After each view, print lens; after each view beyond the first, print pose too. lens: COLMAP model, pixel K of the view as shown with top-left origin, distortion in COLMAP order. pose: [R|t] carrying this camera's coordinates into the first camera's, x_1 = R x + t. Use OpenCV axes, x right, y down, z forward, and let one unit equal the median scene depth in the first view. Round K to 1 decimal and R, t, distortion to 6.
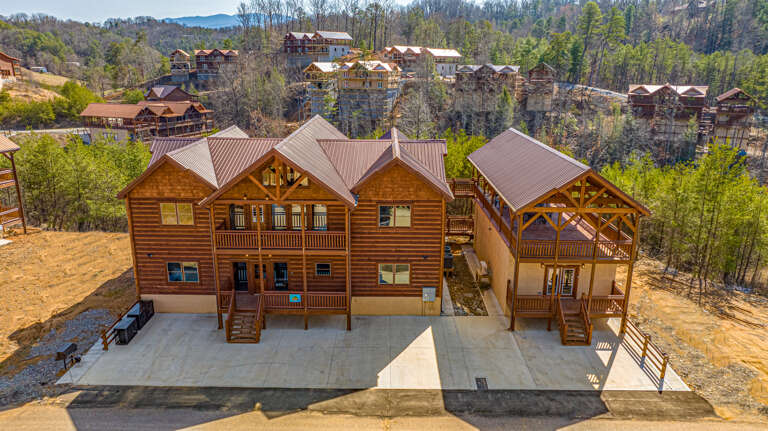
lens RADIAL K [[545.8, 0, 381.3], [0, 545.8, 212.3], [0, 0, 1]] dist [-0.014831, 0.007855]
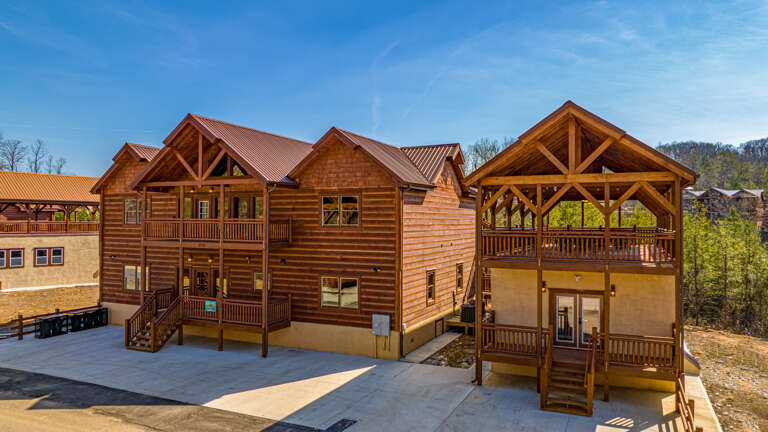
lens RADIAL K [[545.8, 0, 383.6], [0, 545.8, 217.3], [0, 0, 1]] dist [-0.014831, 0.007855]
pose [[0.905088, -0.006612, -0.425172, 0.407799], [-0.112764, 0.960348, -0.254981, 0.205061], [0.409999, 0.278725, 0.868454, 0.368870]]
